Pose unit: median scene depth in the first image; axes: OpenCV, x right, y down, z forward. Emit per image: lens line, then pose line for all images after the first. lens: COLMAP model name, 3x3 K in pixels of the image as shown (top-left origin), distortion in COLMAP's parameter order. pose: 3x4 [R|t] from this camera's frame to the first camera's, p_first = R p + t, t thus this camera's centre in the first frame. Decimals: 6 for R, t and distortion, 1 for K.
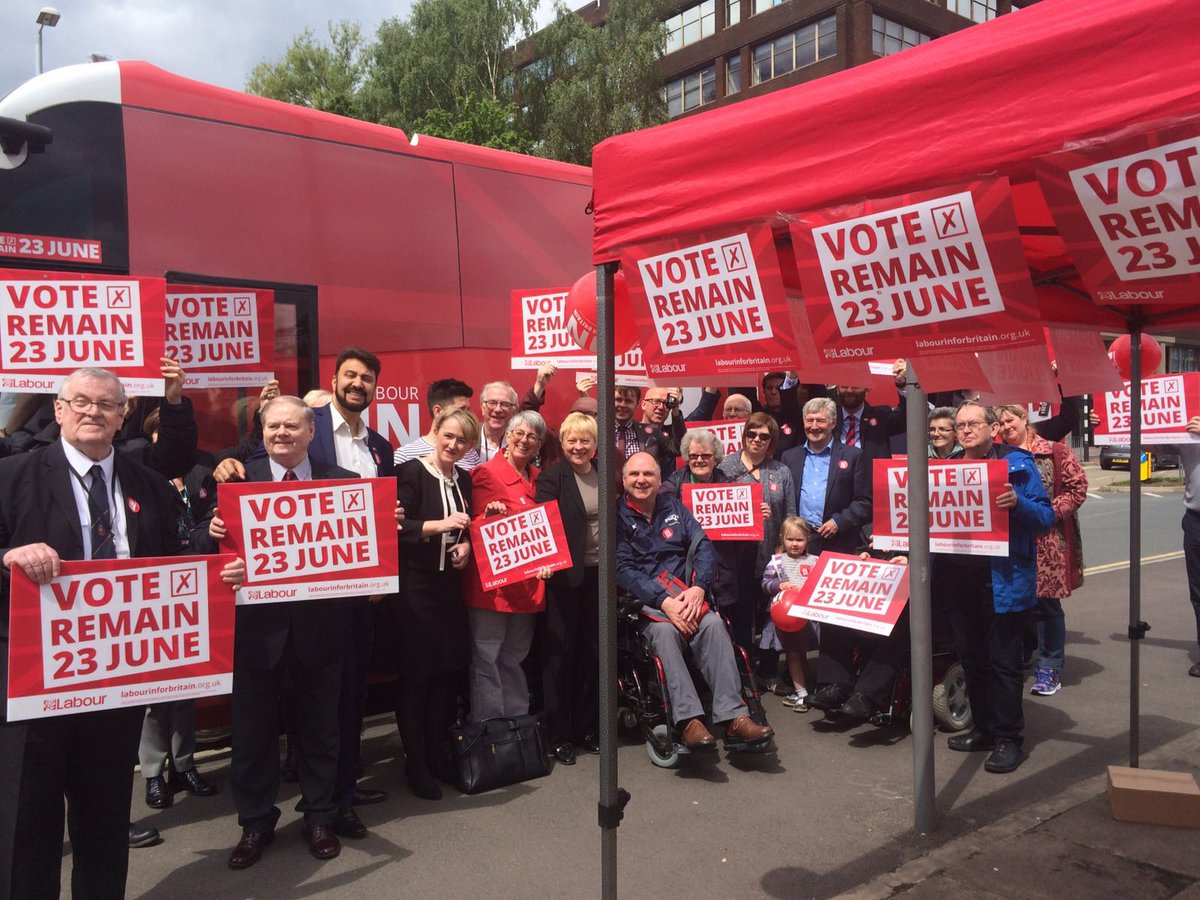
lens RADIAL K [[1036.4, 0, 599.0], [0, 1036.4, 491.2], [0, 0, 1]] dist [0.091781, -0.111163]
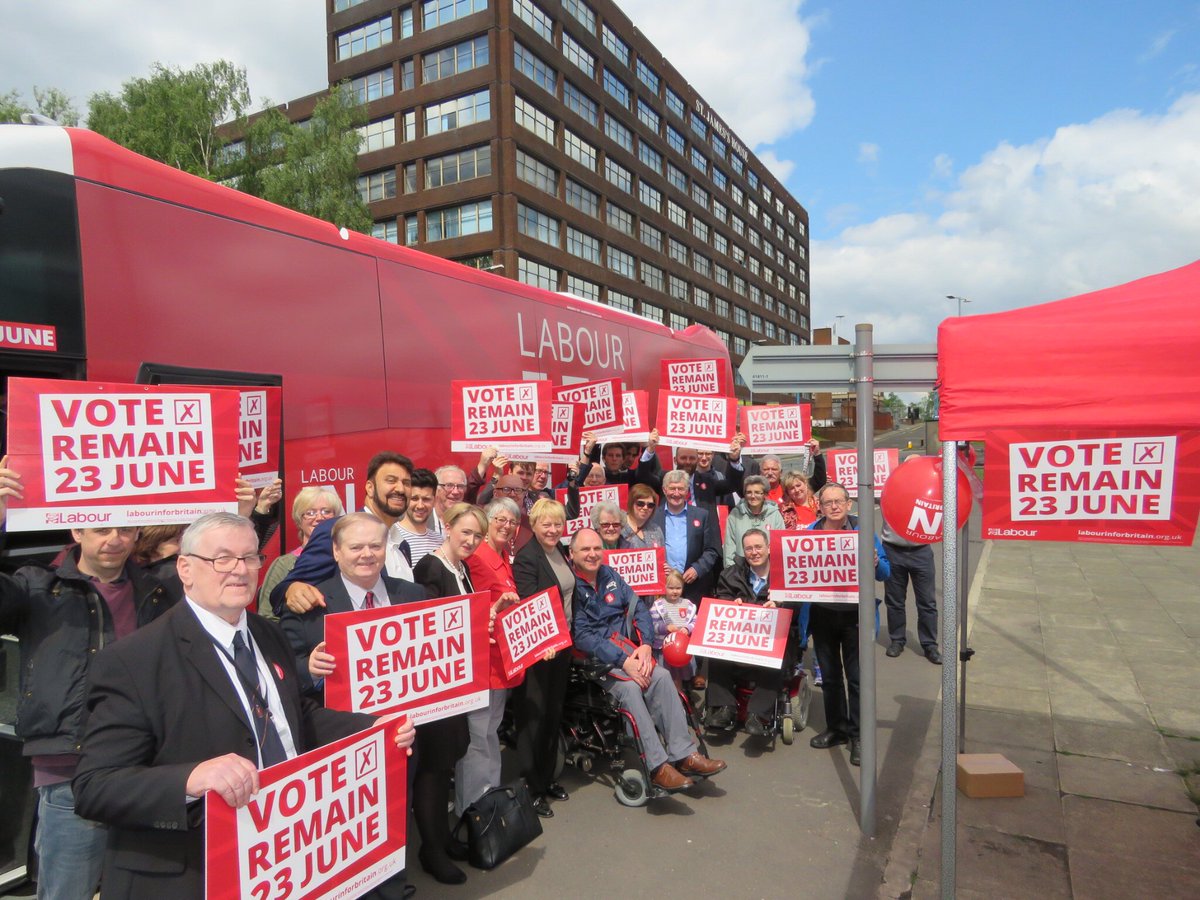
lens RADIAL K [[787.5, 0, 598.3], [0, 787.5, 493.3], [0, 0, 1]] dist [-0.004259, -0.004292]
pose [[0.927572, -0.020561, 0.373077, -0.286361], [0.021220, 0.999772, 0.002342, -0.082844], [-0.373040, 0.005744, 0.927797, 0.202088]]
